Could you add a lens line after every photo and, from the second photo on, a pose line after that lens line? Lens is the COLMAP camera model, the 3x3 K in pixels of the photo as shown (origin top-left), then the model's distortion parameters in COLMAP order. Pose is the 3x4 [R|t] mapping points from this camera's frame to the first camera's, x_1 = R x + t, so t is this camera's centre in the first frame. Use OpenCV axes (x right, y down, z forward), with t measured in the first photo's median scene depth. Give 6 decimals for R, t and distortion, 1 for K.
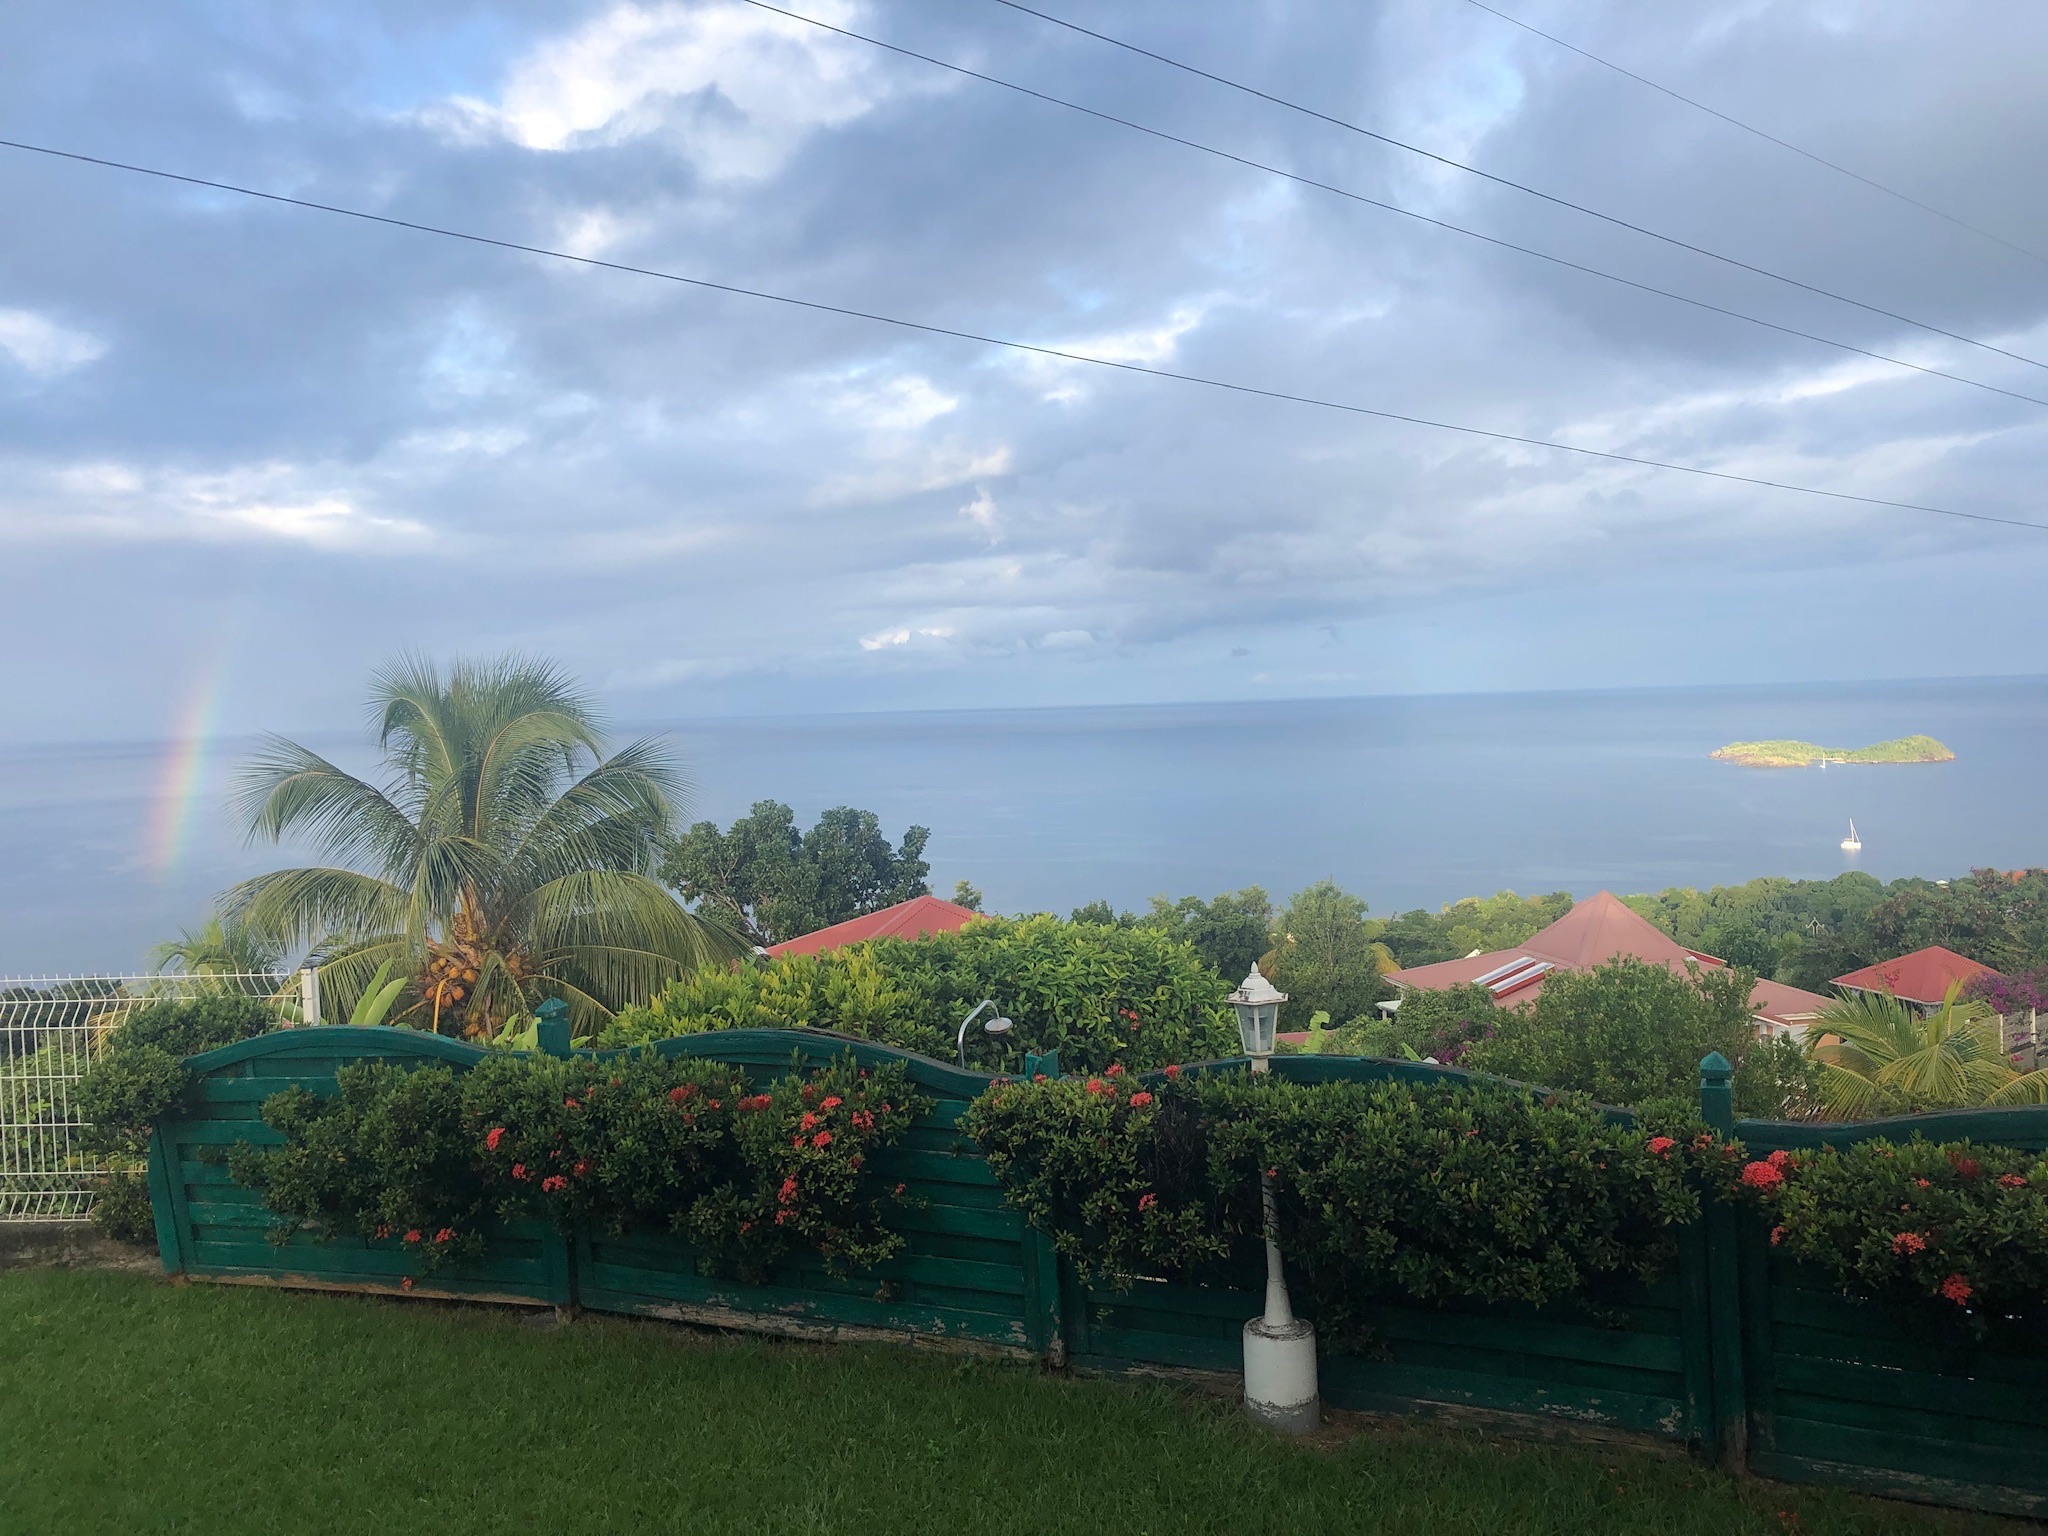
lens RADIAL K [[1724.4, 0, 1024.0], [0, 1724.4, 768.0], [0, 0, 1]] dist [0.043961, 0.005582]
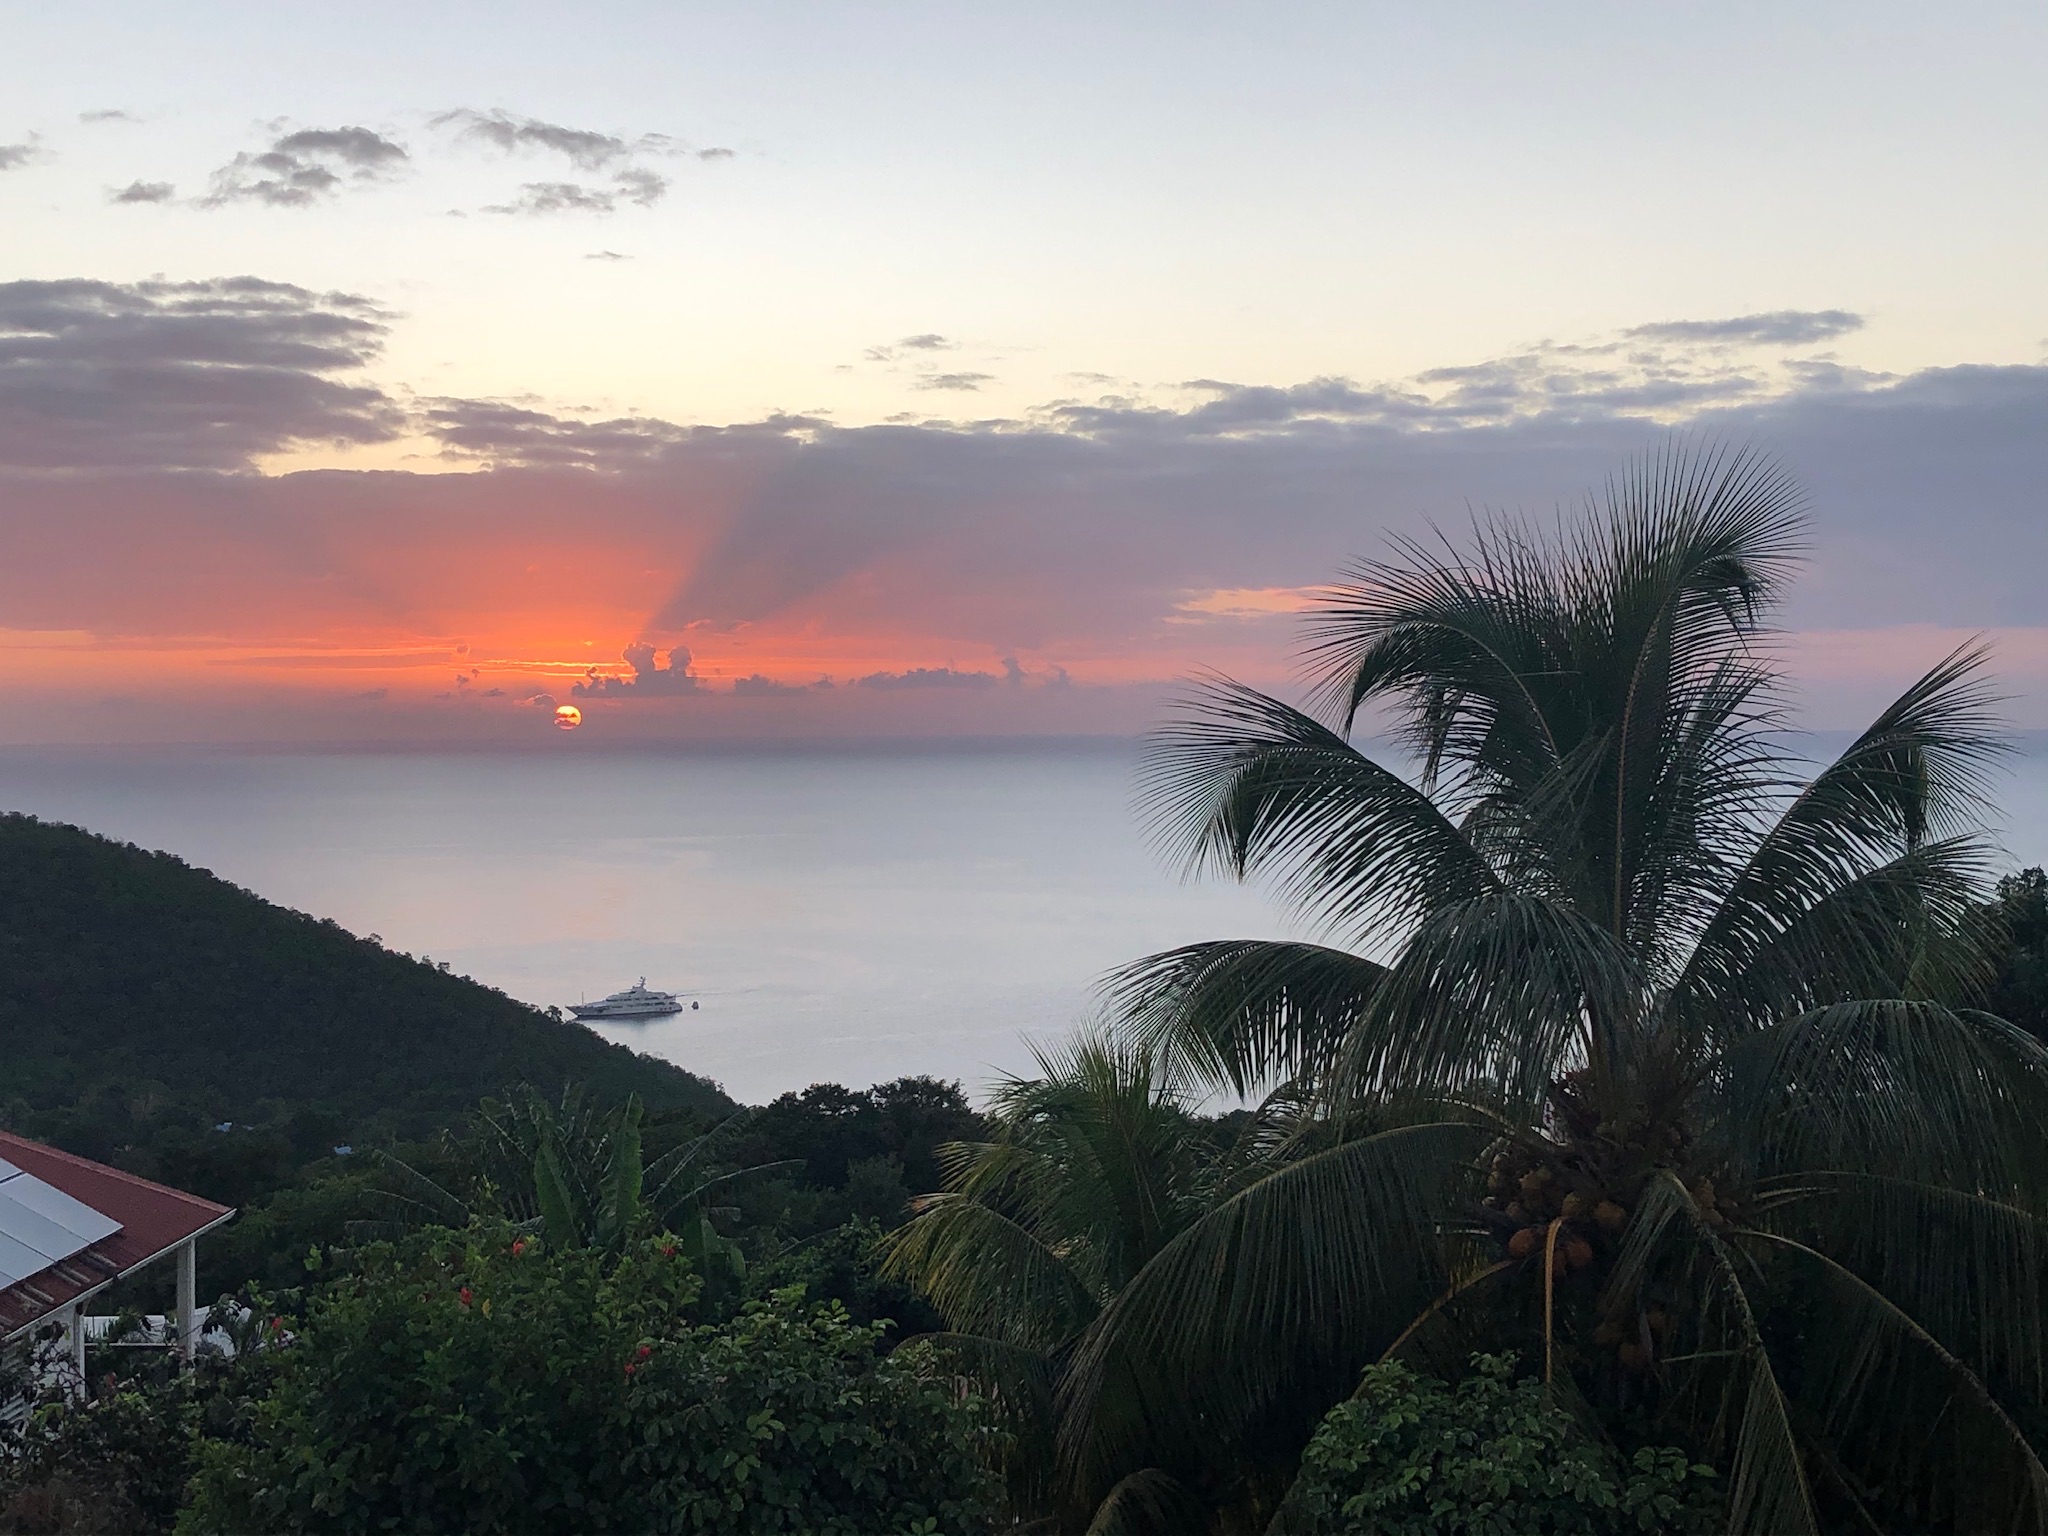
lens RADIAL K [[2660.9, 0, 1024.0], [0, 2660.9, 768.0], [0, 0, 1]] dist [0.012698, 0.010724]
pose [[0.894807, 0.038706, -0.444773, -0.627631], [-0.045830, 0.998935, -0.005271, 0.067094], [0.444095, 0.025100, 0.895628, 1.308812]]
